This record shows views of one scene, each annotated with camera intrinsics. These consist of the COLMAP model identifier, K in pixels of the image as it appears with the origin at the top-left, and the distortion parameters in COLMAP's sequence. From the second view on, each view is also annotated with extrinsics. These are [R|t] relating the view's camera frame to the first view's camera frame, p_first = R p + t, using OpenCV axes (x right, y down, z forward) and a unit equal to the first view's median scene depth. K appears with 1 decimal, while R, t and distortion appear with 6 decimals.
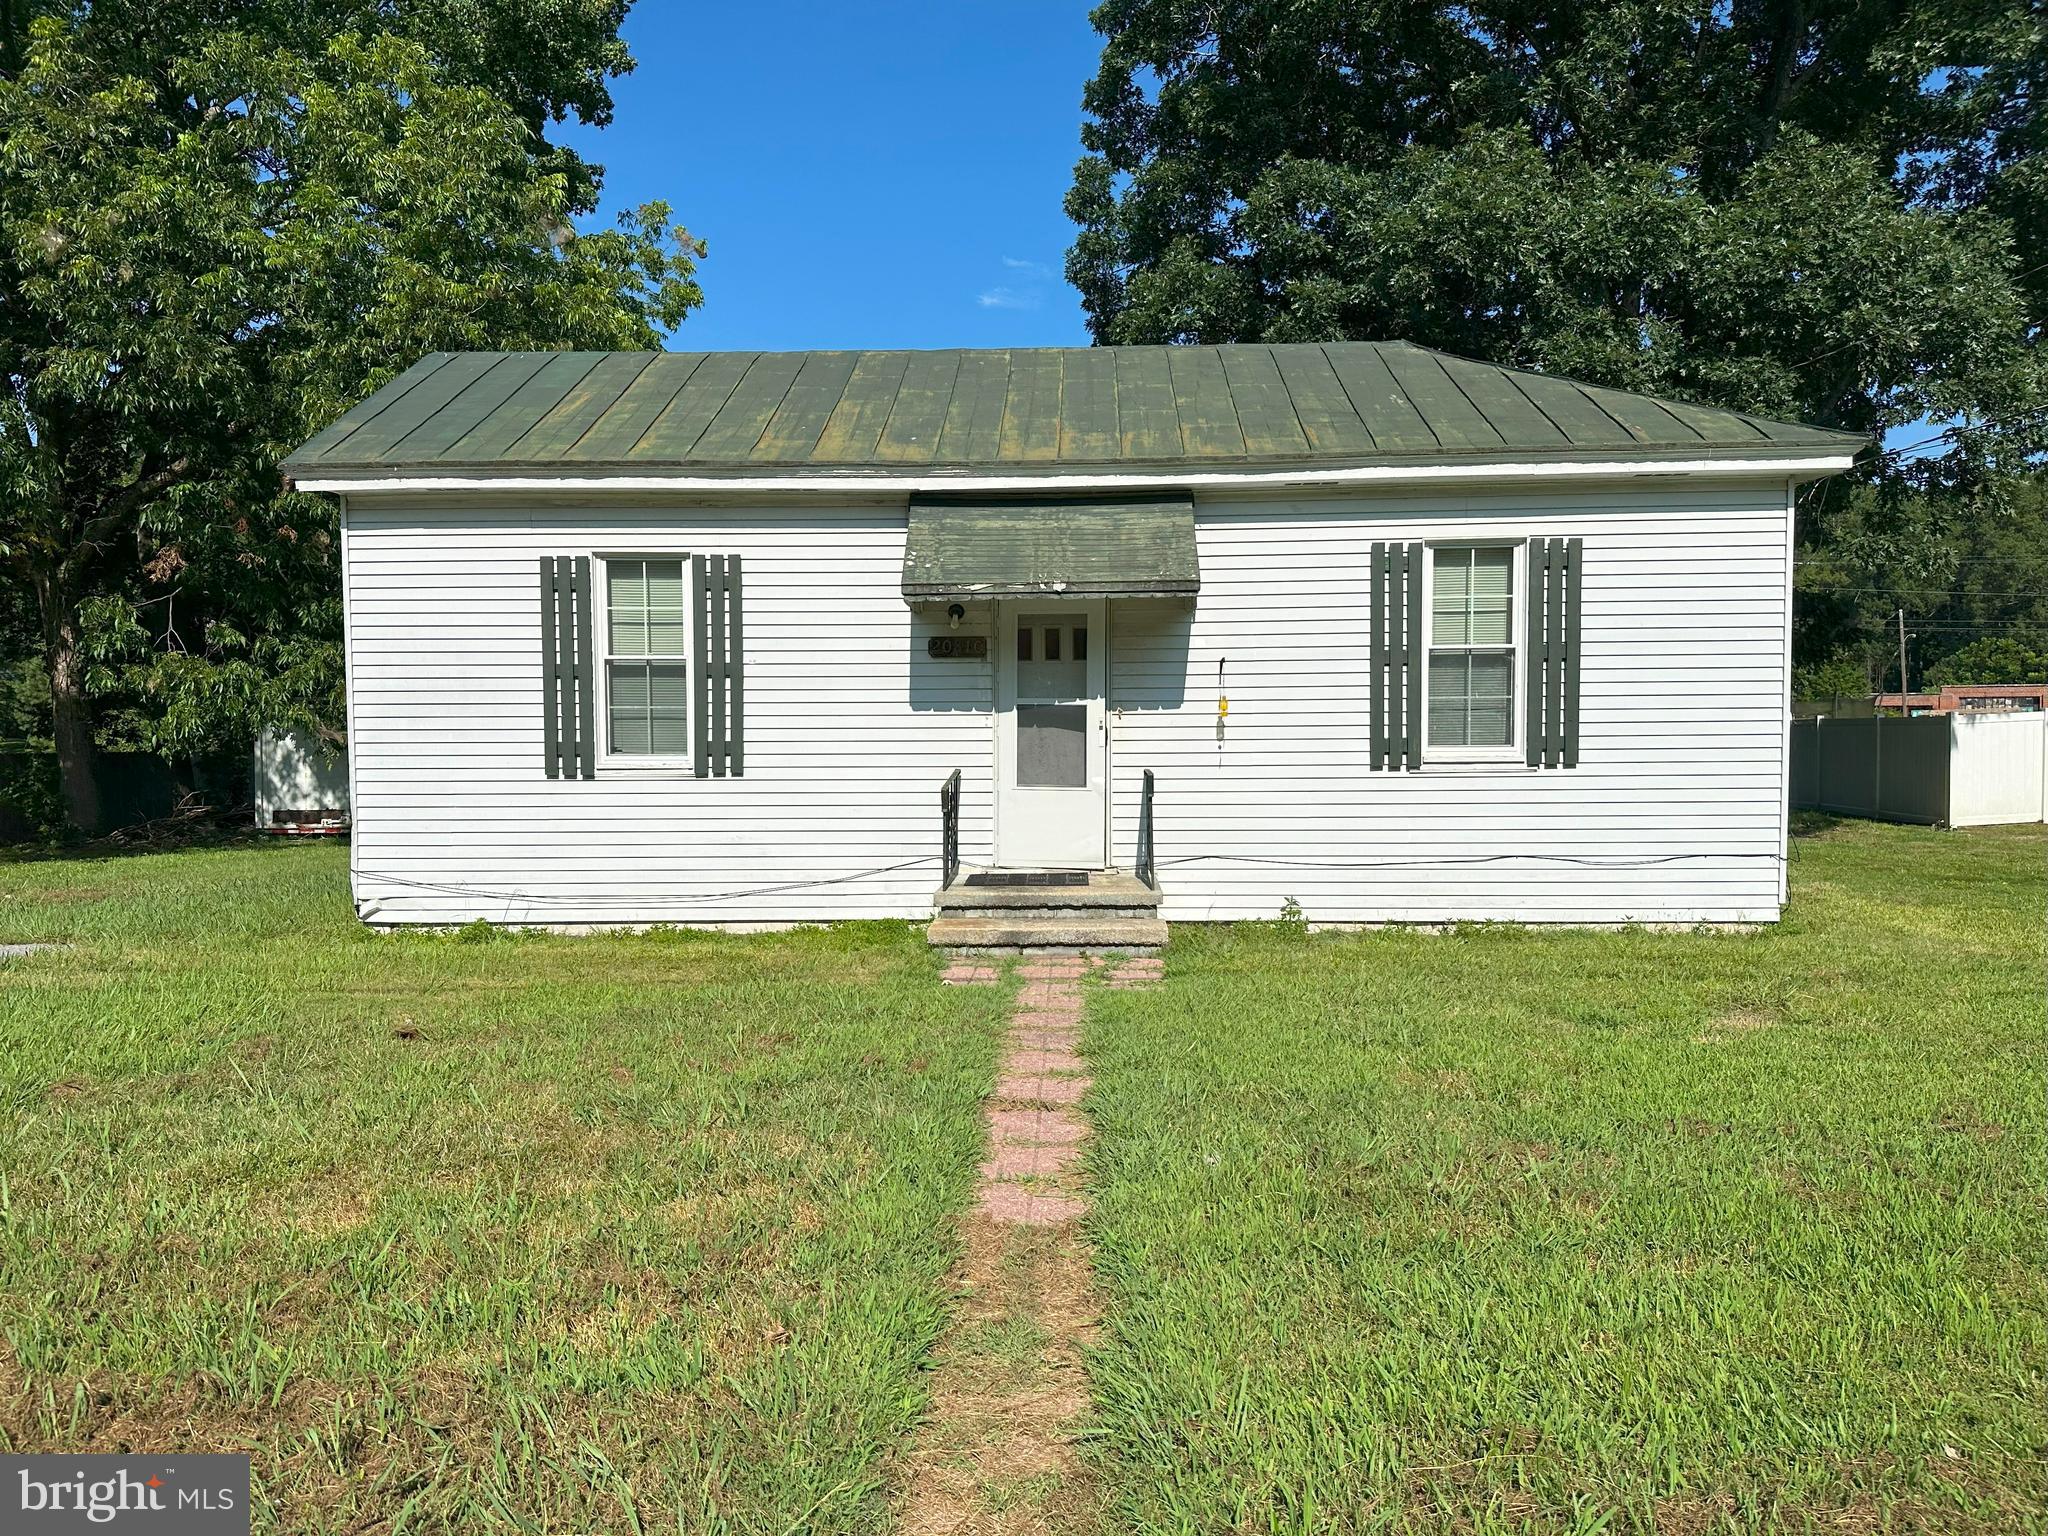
lens RADIAL K [[1449.7, 0, 1018.2], [0, 1449.7, 774.3], [0, 0, 1]] dist [0.049138, -0.058074]
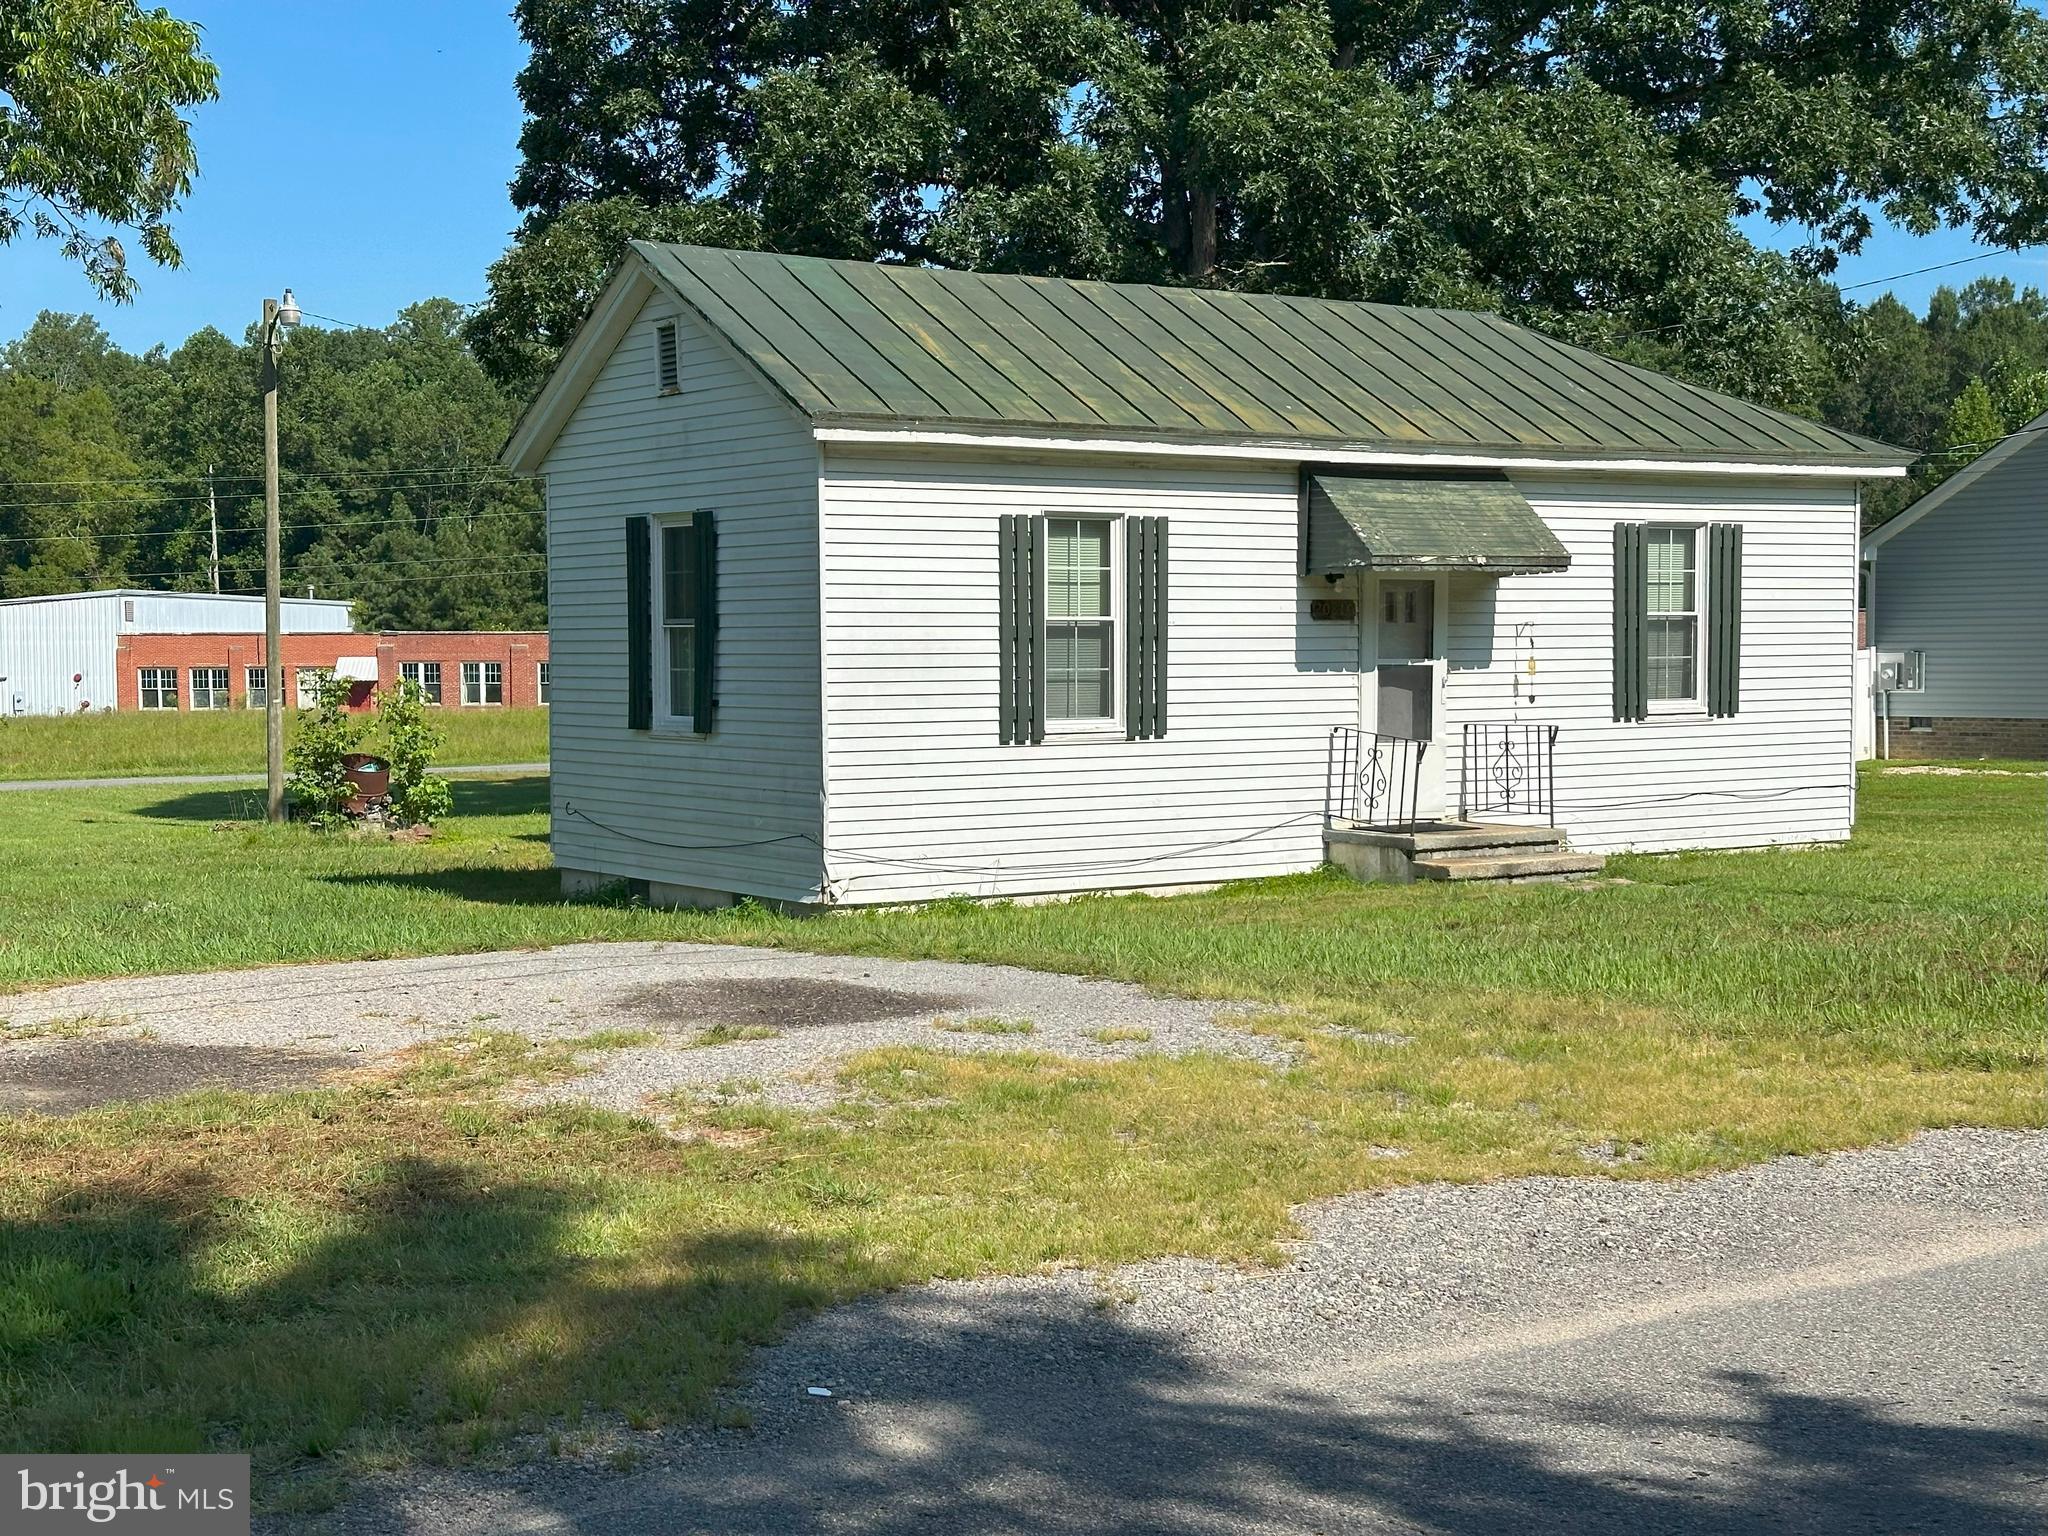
lens RADIAL K [[2881.0, 0, 1024.8], [0, 2881.0, 762.8], [0, 0, 1]] dist [0.094207, 0.000000]
pose [[0.805240, -0.023995, 0.592463, -1.455338], [0.027331, 0.999621, 0.003339, 0.008983], [-0.592319, 0.013504, 0.805591, -0.541405]]
